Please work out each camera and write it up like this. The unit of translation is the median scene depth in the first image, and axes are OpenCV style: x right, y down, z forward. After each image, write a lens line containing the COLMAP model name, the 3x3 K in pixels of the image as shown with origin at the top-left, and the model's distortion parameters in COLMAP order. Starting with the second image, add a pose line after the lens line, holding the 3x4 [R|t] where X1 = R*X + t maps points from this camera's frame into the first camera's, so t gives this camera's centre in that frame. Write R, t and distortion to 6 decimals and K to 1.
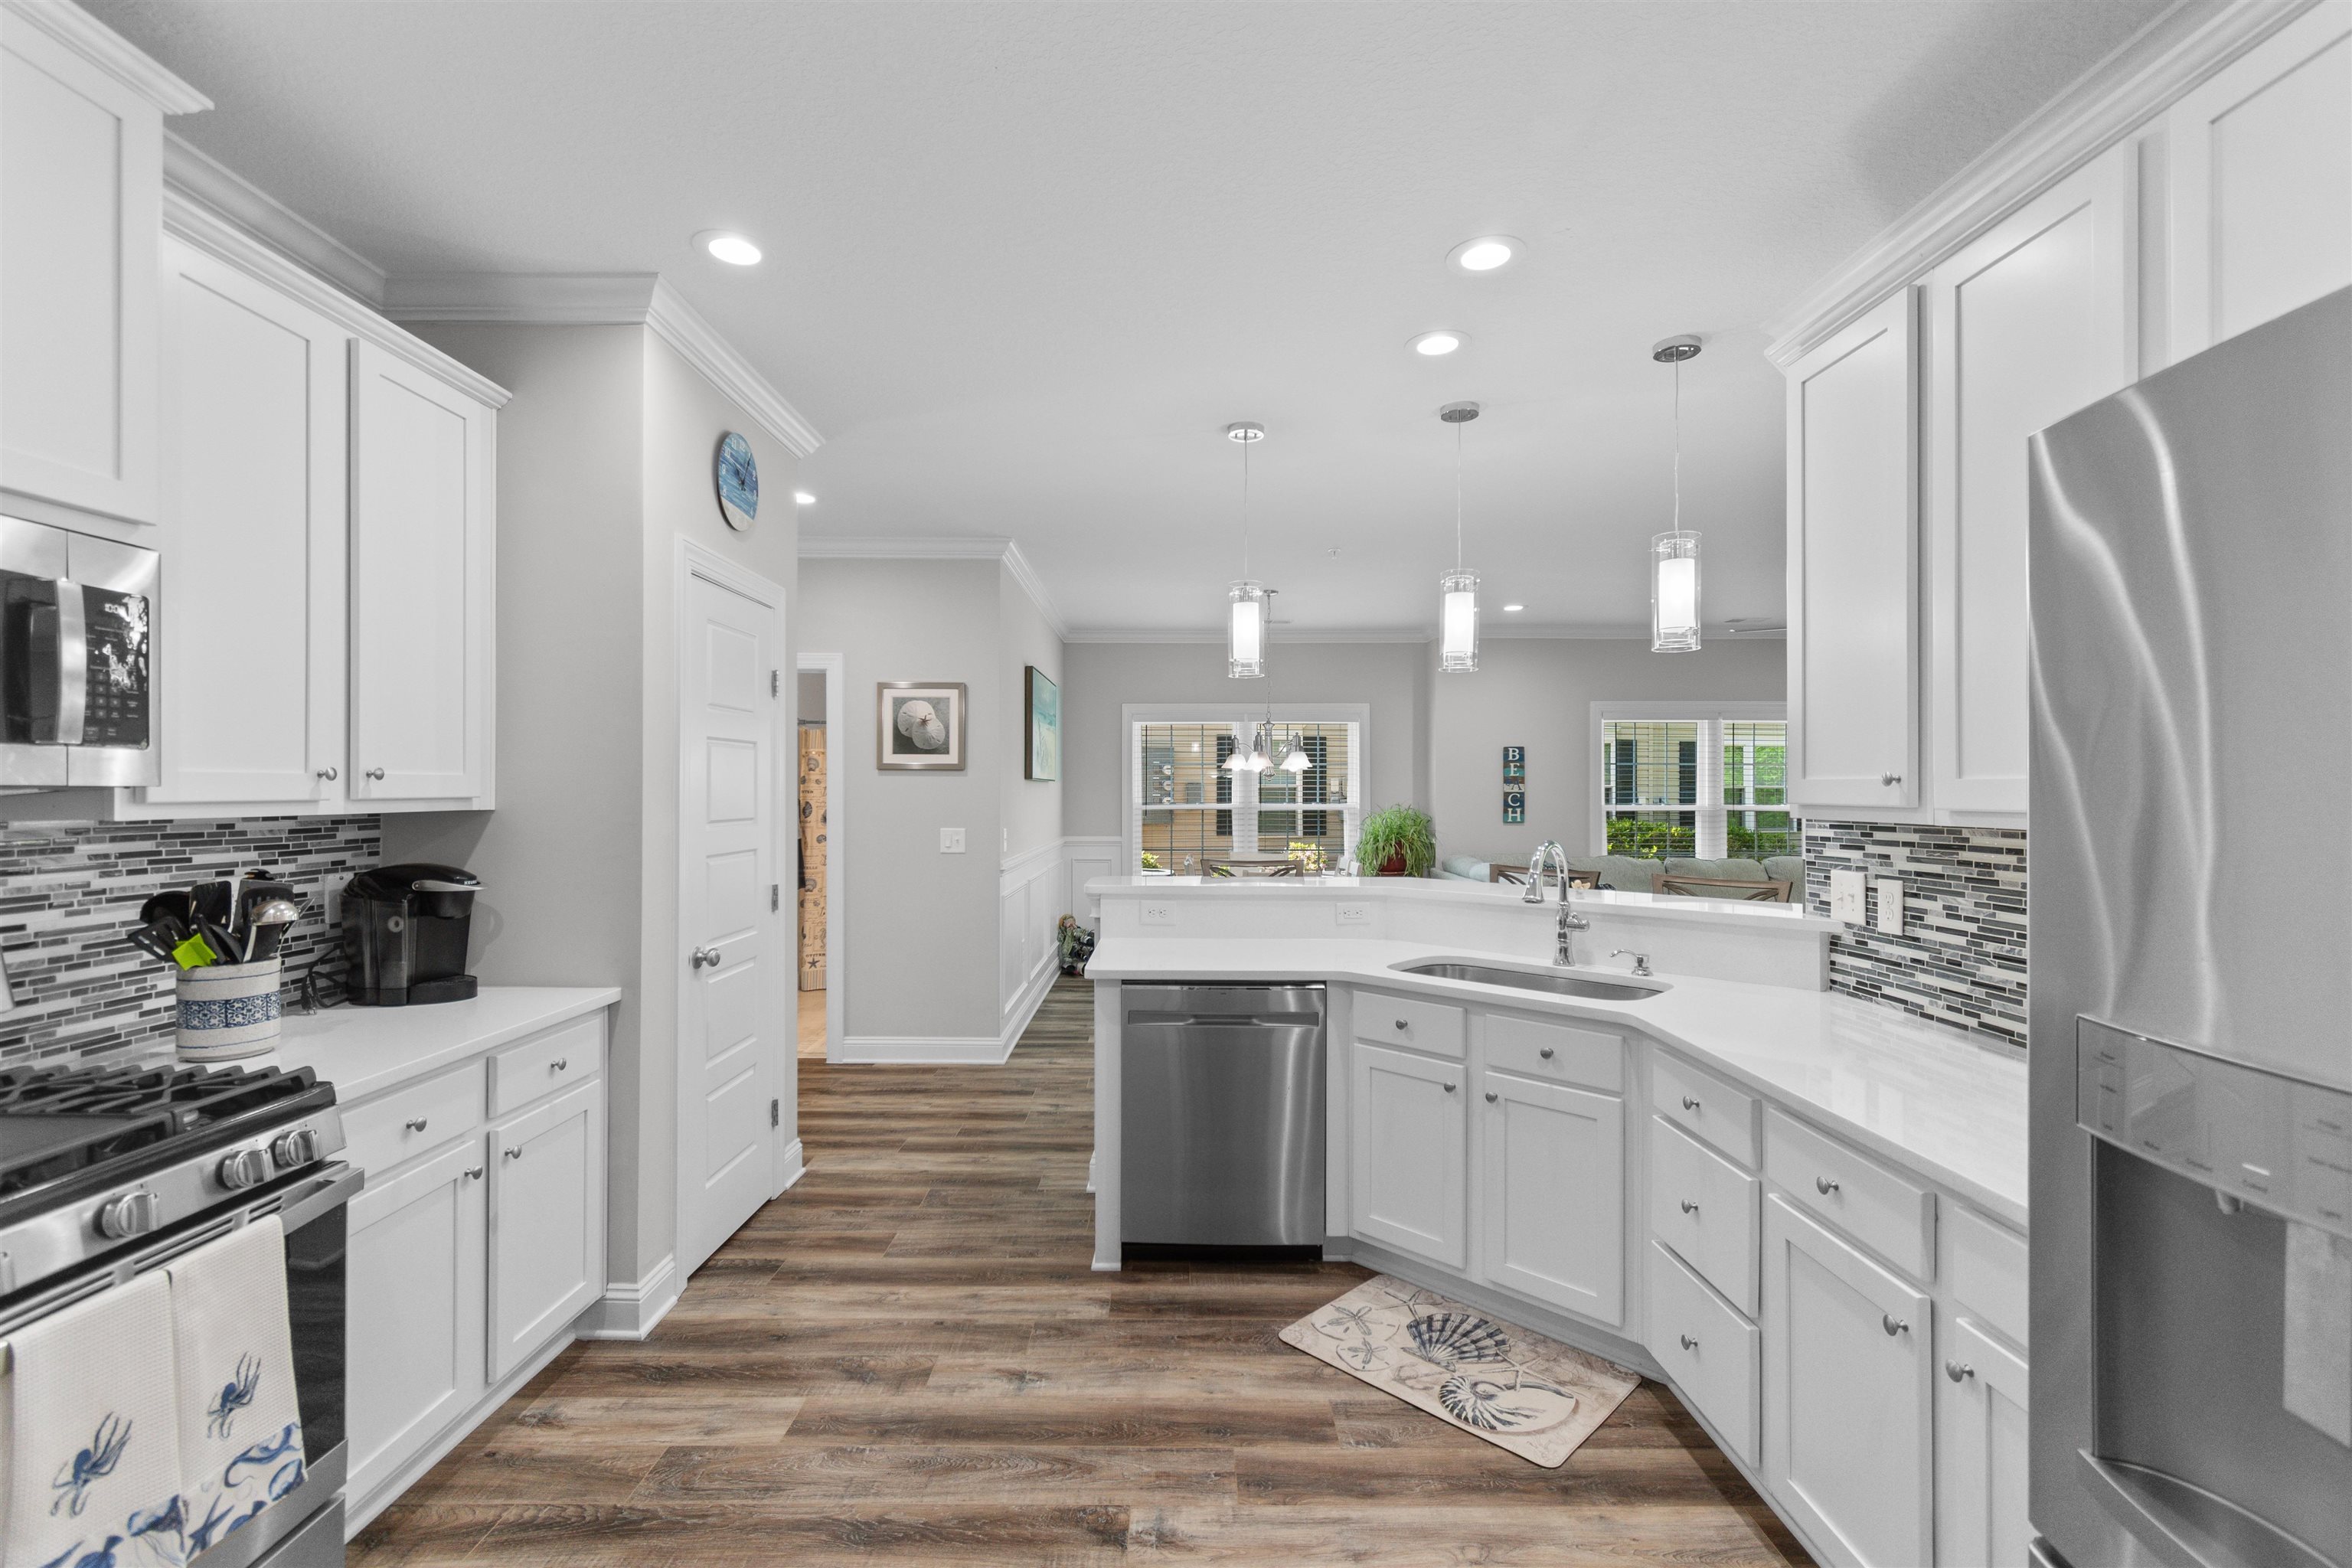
lens RADIAL K [[1039.0, 0, 1181.3], [0, 1039.0, 786.0], [0, 0, 1]] dist [0.002819, -0.000597]
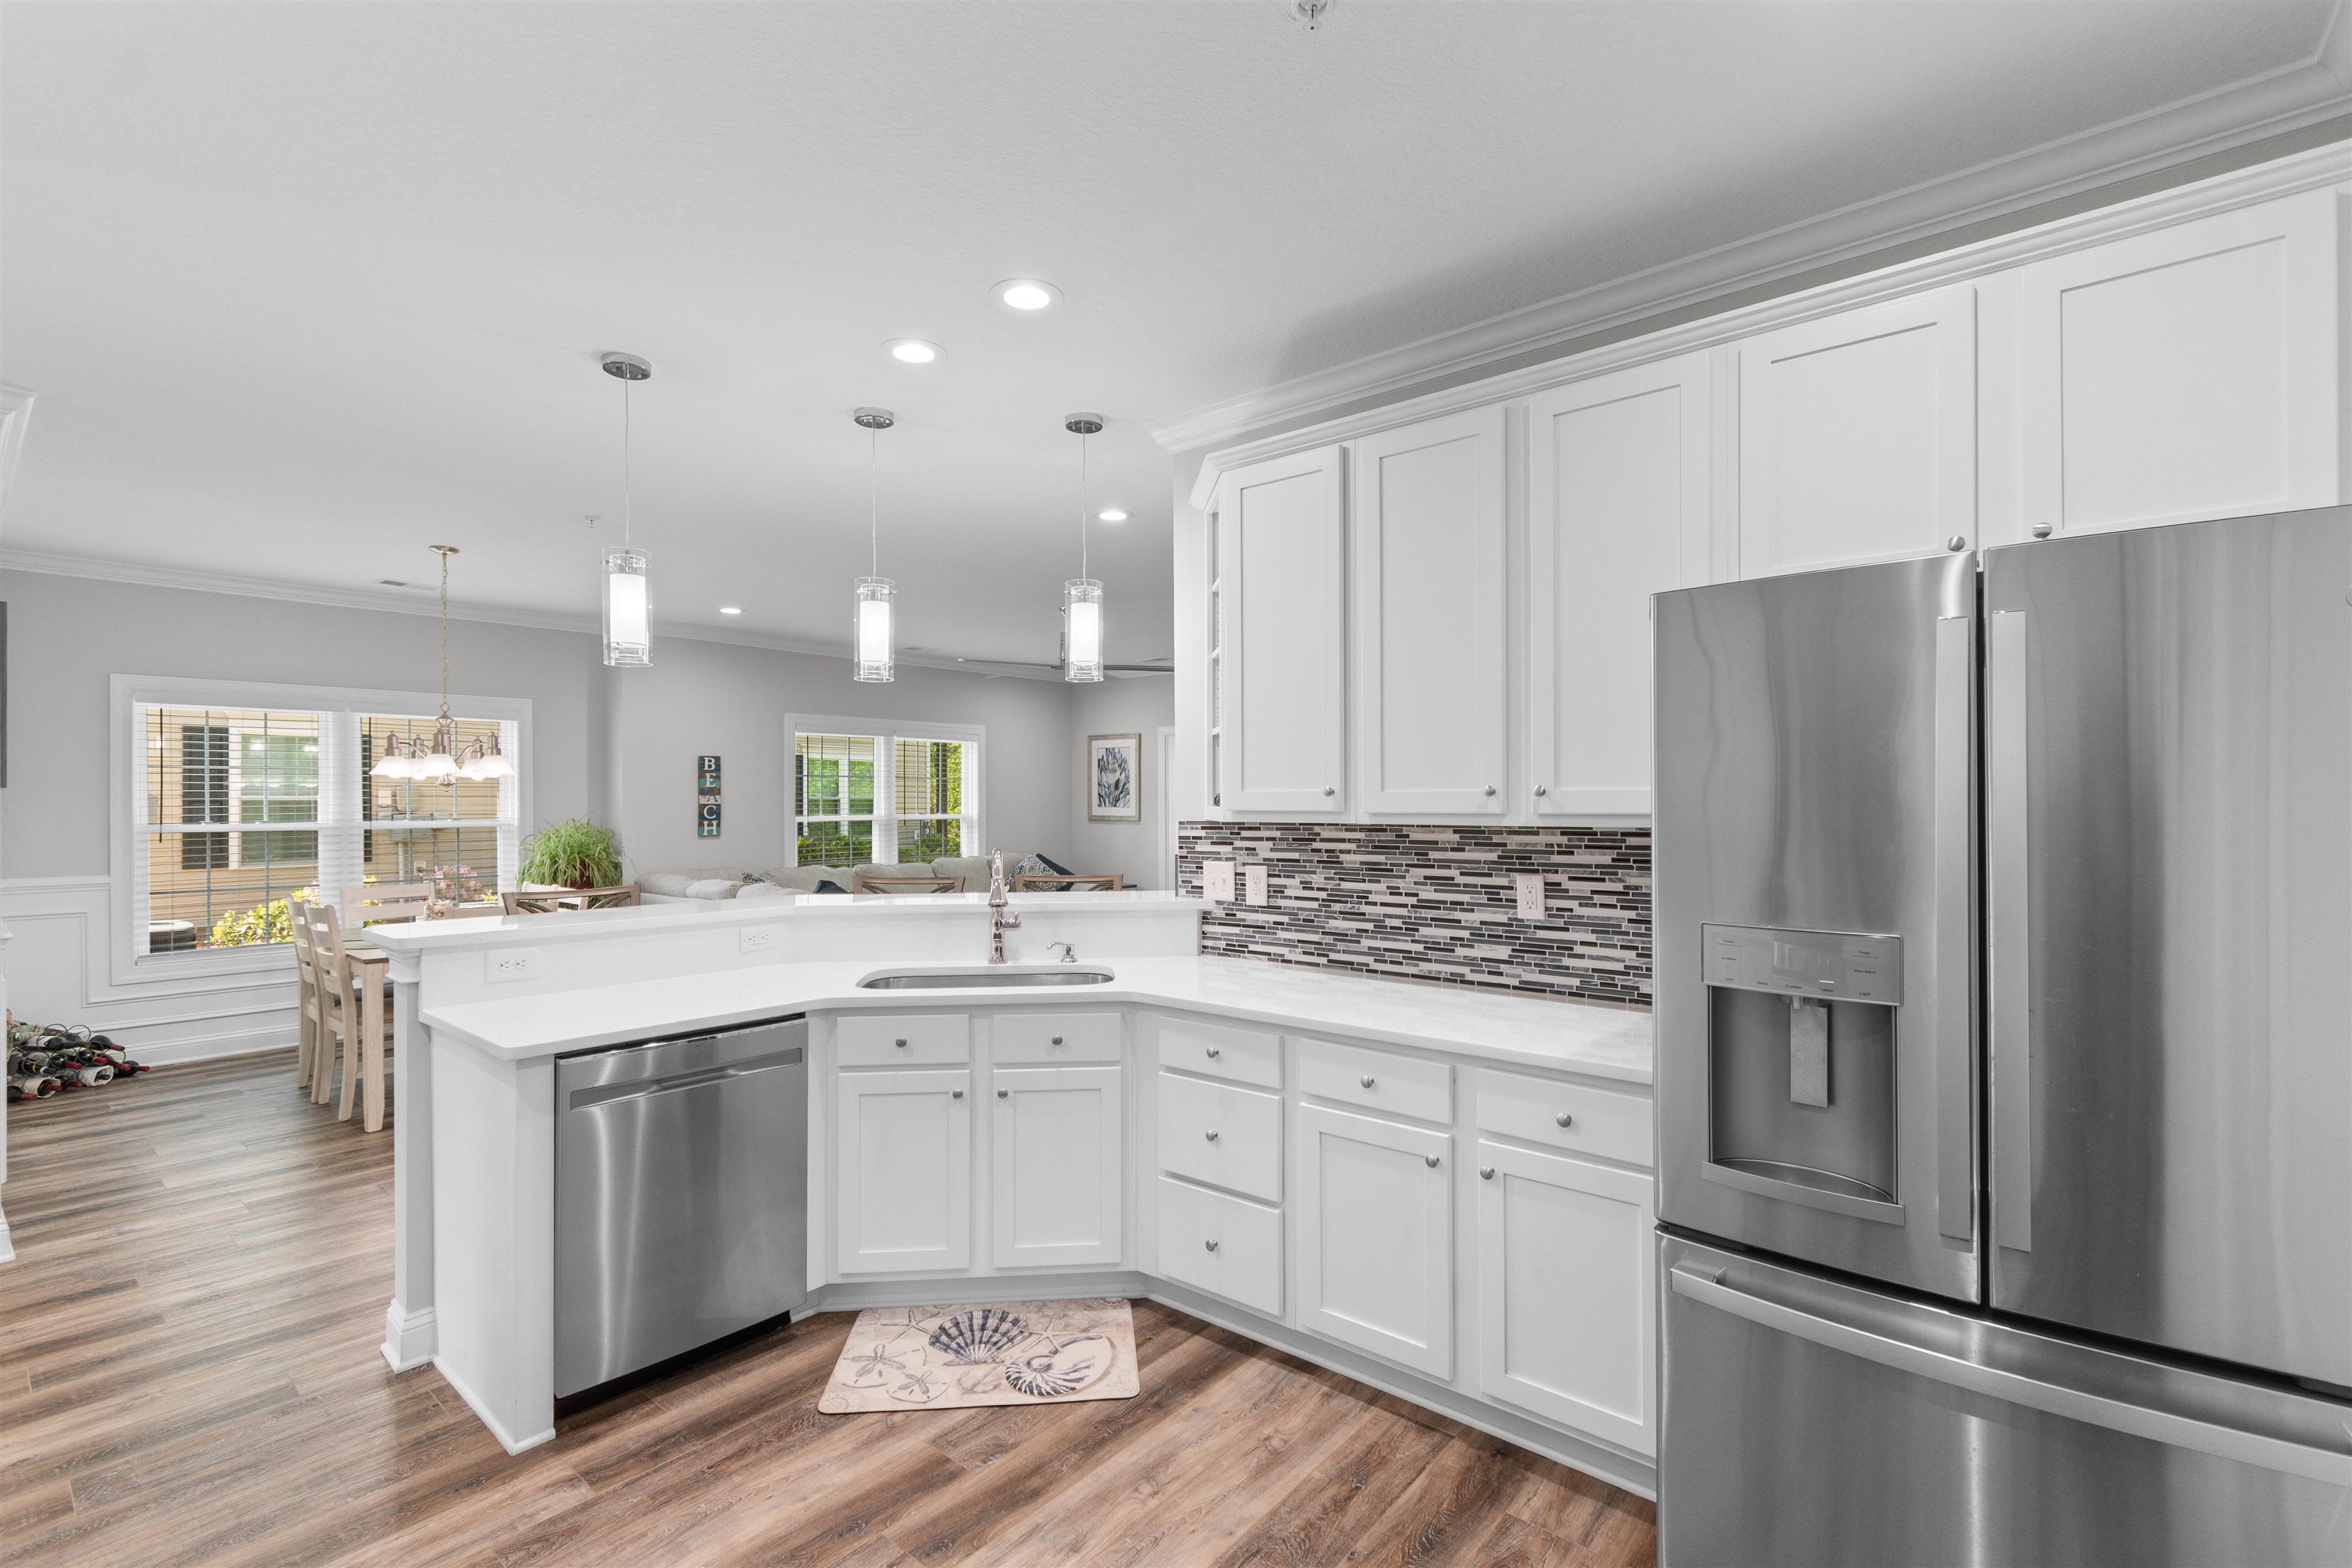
lens RADIAL K [[1040.3, 0, 1180.3], [0, 1040.3, 797.9], [0, 0, 1]] dist [0.001616, -0.000654]
pose [[0.644271, -0.002469, 0.764793, -0.391197], [0.001887, 0.999997, 0.001639, -0.000894], [-0.764795, 0.000388, 0.644274, 0.183988]]
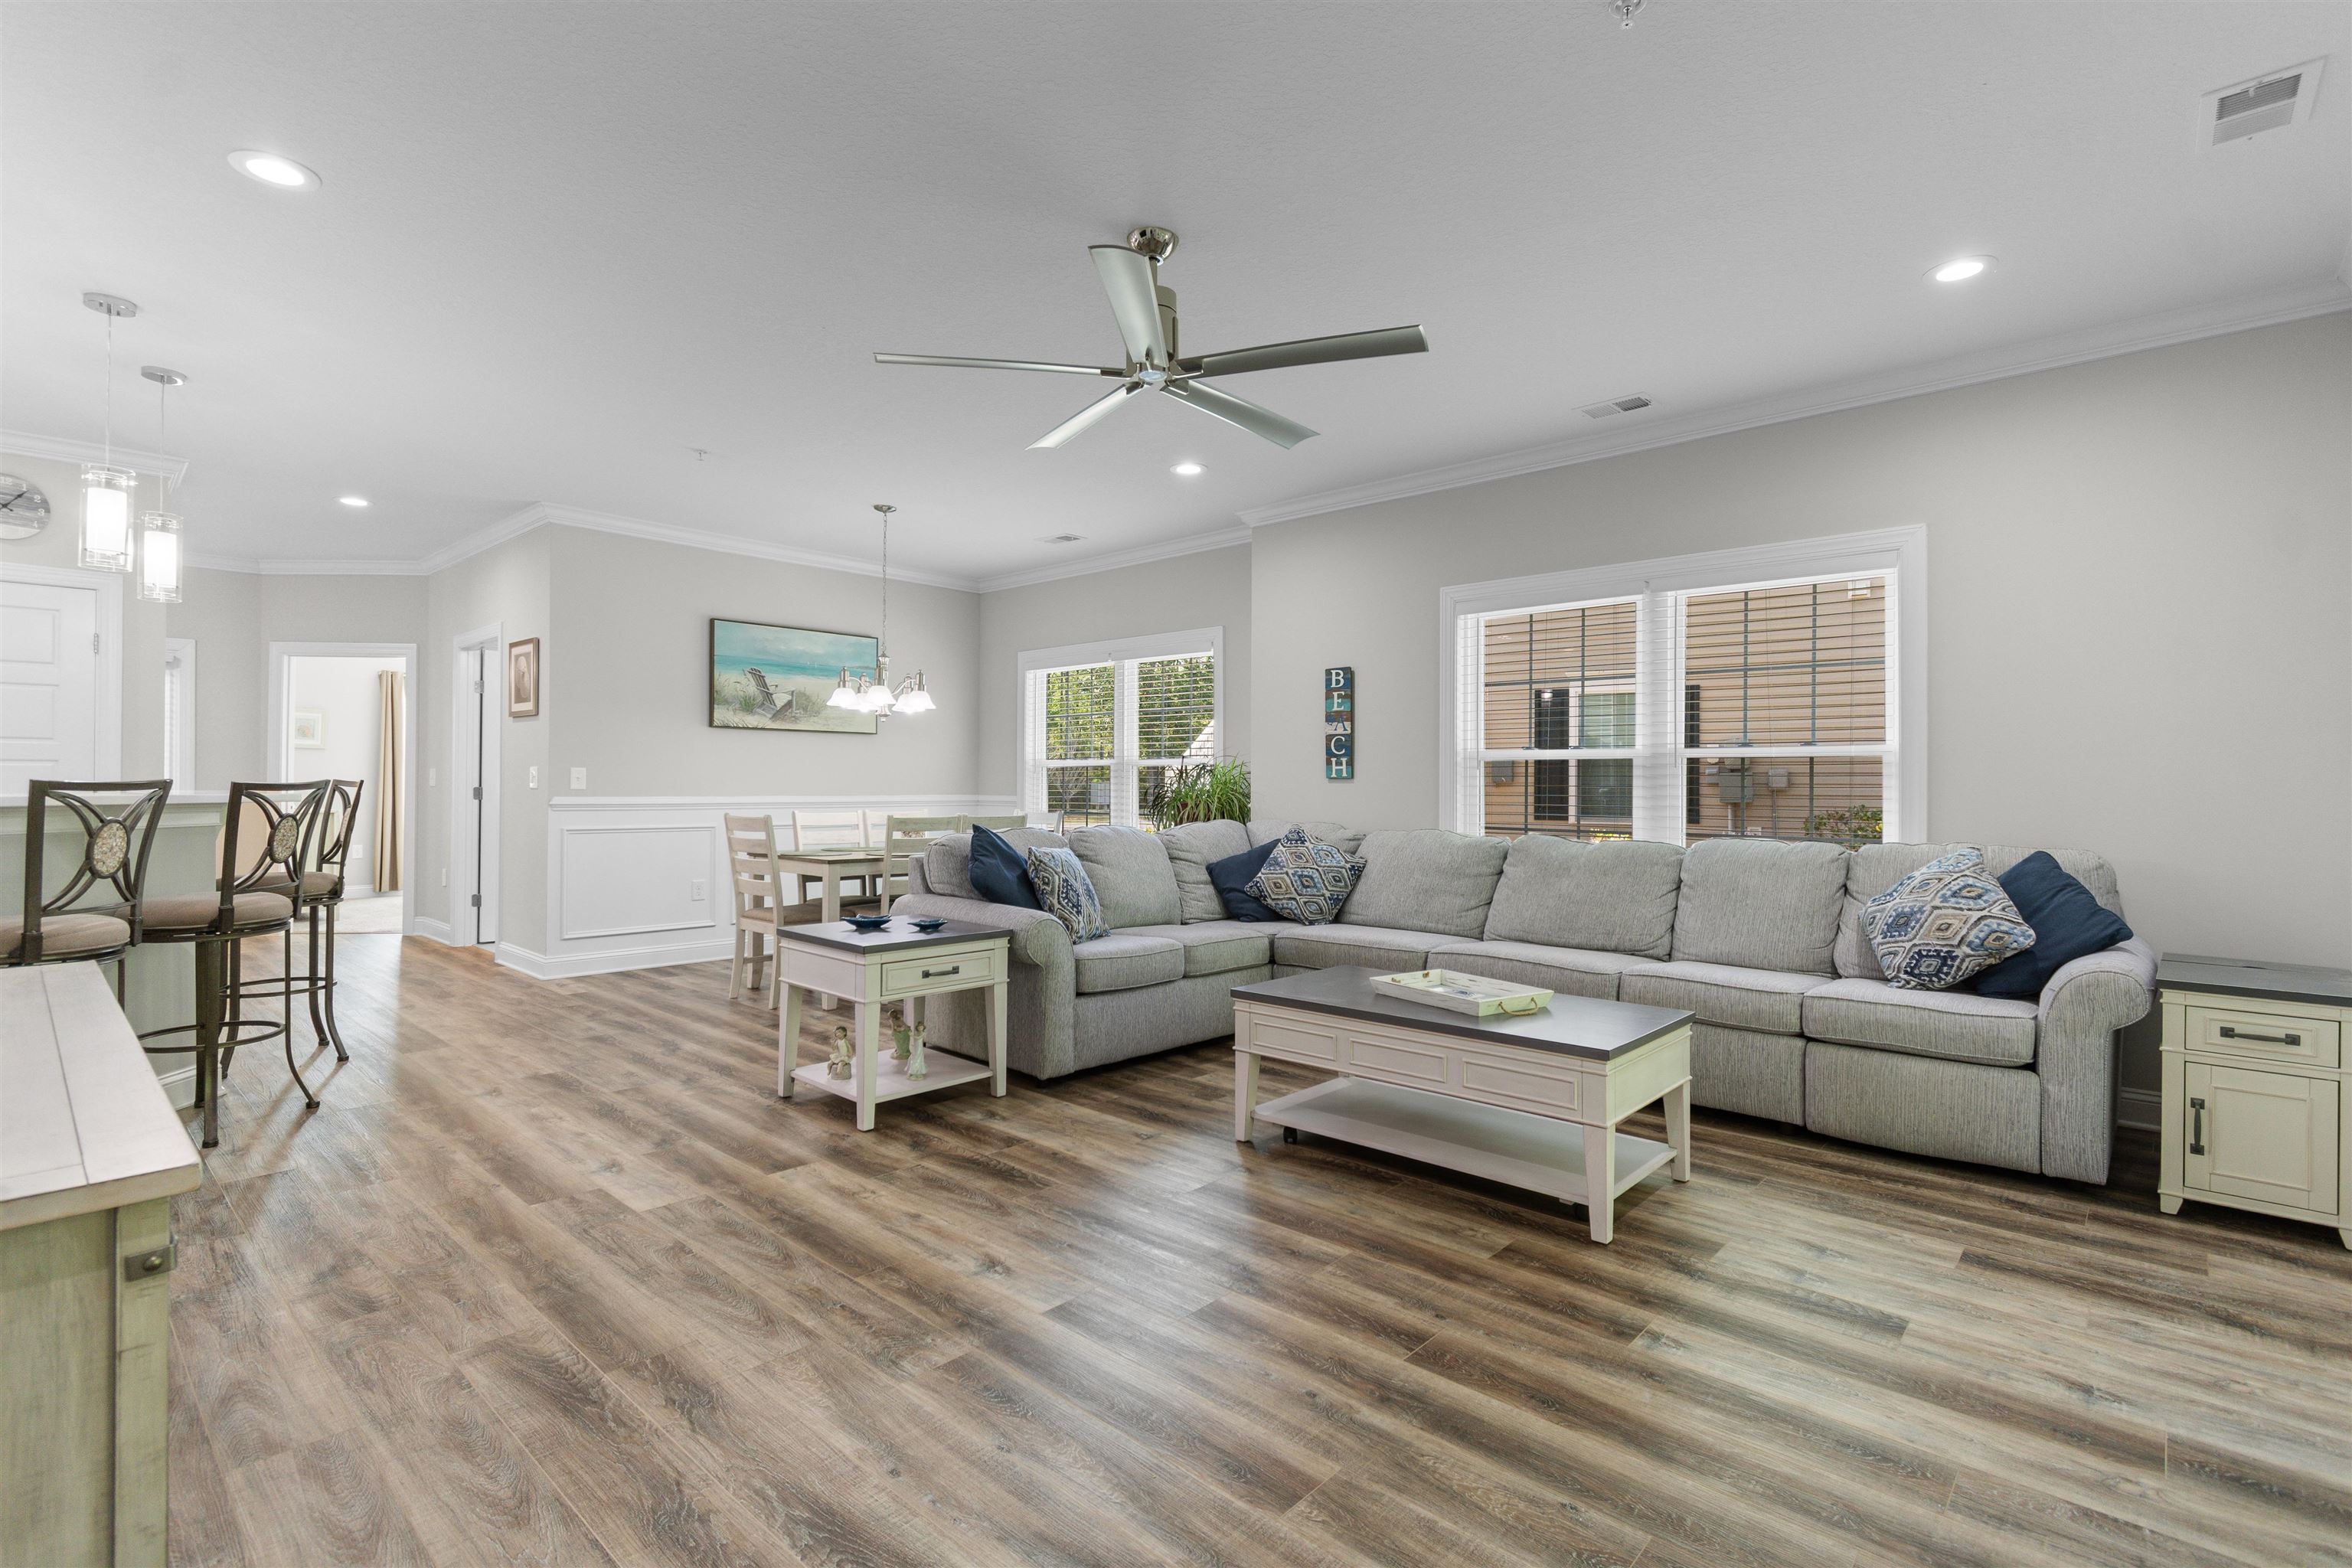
lens RADIAL K [[1086.6, 0, 1178.6], [0, 1086.6, 778.7], [0, 0, 1]] dist [-0.002037, -0.000590]
pose [[0.733592, -0.002116, -0.679587, 2.208366], [-0.001236, 0.999989, -0.004448, 0.117271], [0.679589, 0.004103, 0.733582, 1.222323]]
